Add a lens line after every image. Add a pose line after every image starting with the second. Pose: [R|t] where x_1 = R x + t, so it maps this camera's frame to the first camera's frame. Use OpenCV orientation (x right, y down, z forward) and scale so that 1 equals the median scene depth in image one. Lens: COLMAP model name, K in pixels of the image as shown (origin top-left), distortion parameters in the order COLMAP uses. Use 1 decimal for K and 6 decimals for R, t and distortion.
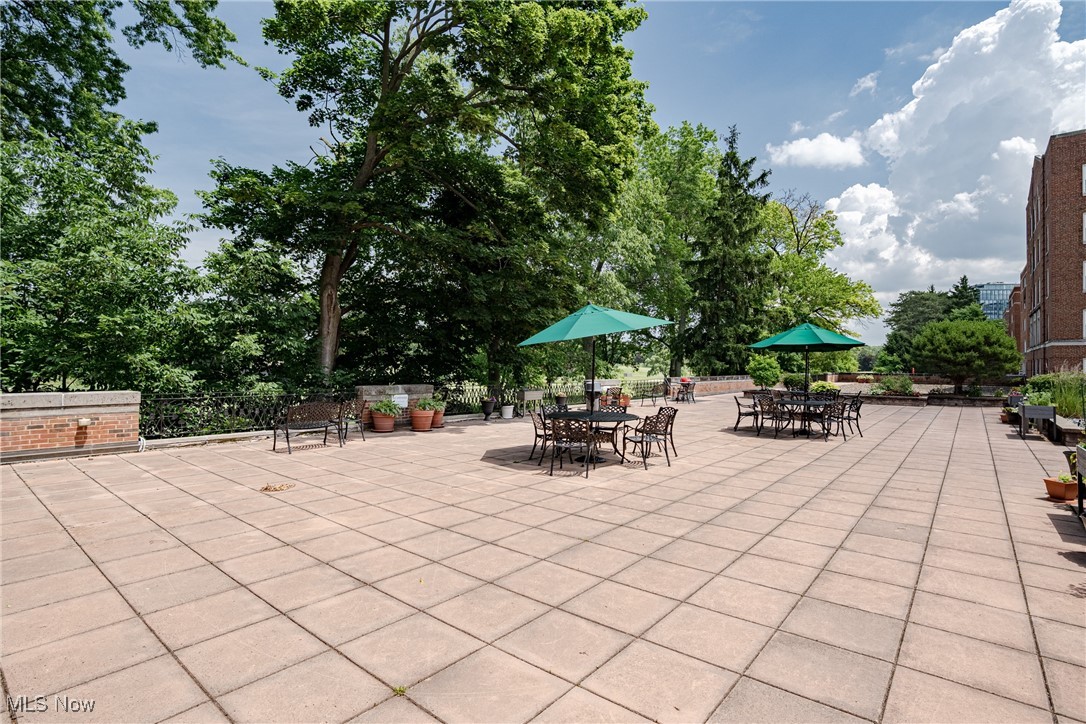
lens RADIAL K [[522.5, 0, 543.9], [0, 522.5, 362.3], [0, 0, 1]] dist [-0.015378, -0.000121]
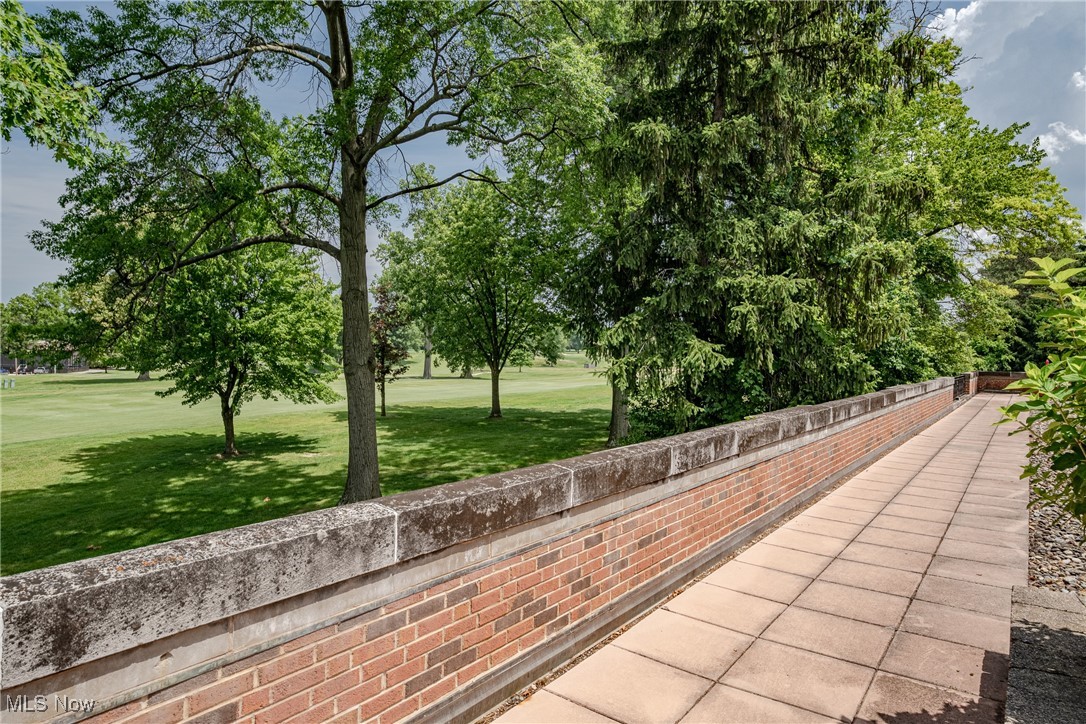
lens RADIAL K [[674.4, 0, 542.2], [0, 674.4, 362.0], [0, 0, 1]] dist [0.003786, 0.000751]
pose [[0.997334, 0.007770, 0.072561, 0.221164], [-0.009284, 0.999746, 0.020548, 0.004576], [-0.072383, -0.021167, 0.997152, 0.639864]]
